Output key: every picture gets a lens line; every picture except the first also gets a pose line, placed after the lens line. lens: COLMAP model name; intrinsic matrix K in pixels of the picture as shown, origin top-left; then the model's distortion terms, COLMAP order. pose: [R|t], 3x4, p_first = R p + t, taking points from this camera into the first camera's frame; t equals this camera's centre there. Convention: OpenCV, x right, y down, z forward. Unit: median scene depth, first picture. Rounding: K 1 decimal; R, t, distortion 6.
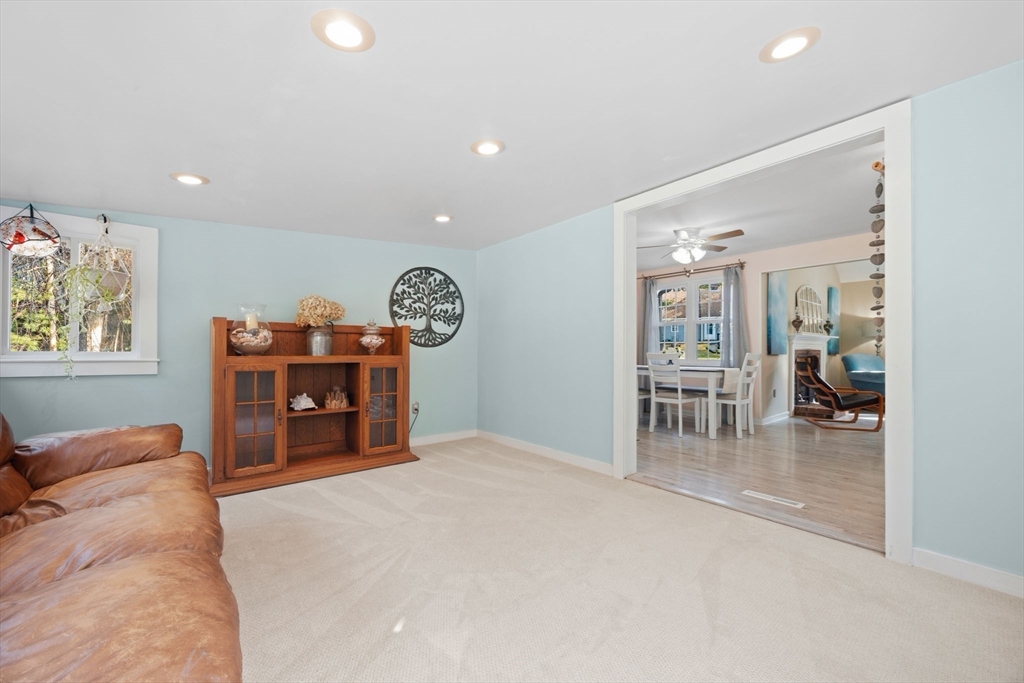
lens RADIAL K [[410.6, 0, 512.0], [0, 410.6, 341.5], [0, 0, 1]] dist [-0.000125, 0.000017]
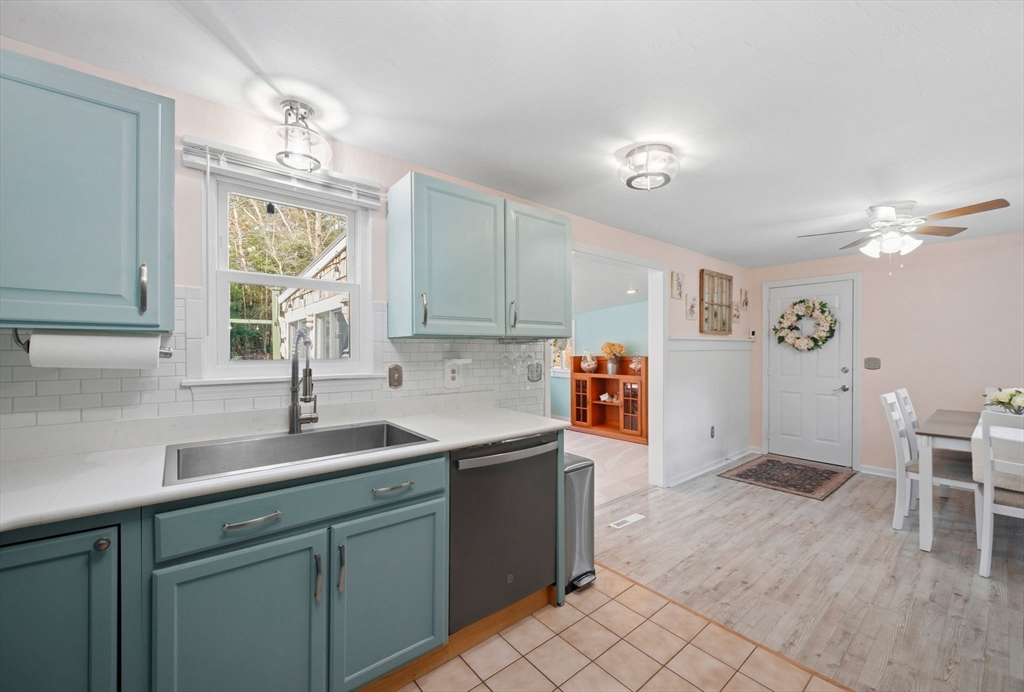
lens RADIAL K [[408.9, 0, 512.0], [0, 408.9, 346.0], [0, 0, 1]] dist [-0.001465, -0.000167]
pose [[0.016349, -0.006162, -0.999847, 1.526551], [0.033899, 0.999410, -0.005605, -0.107671], [0.999292, -0.033802, 0.016549, 0.559377]]
